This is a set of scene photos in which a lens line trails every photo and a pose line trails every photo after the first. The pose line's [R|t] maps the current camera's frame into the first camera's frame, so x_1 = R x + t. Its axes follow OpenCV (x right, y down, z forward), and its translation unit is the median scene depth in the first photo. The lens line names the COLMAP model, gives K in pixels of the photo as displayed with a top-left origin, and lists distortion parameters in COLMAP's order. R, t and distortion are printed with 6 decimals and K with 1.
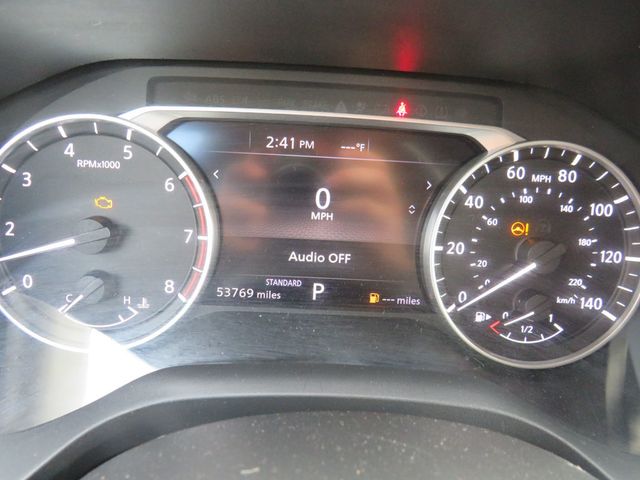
lens RADIAL K [[468.5, 0, 316.5], [0, 468.5, 243.8], [0, 0, 1]] dist [-0.043016, 0.042861]
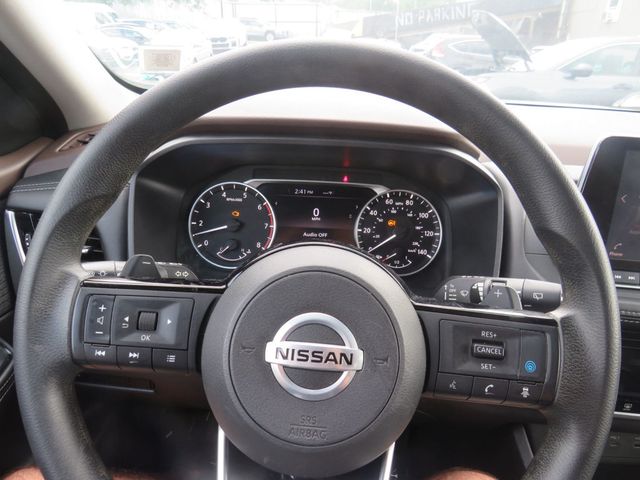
lens RADIAL K [[468.5, 0, 319.1], [0, 468.5, 233.5], [0, 0, 1]] dist [-0.043016, 0.042861]
pose [[0.999032, -0.007030, -0.043414, 0.146070], [0.000679, 0.989489, -0.144609, 0.413151], [0.043974, 0.144439, 0.988536, -1.628600]]
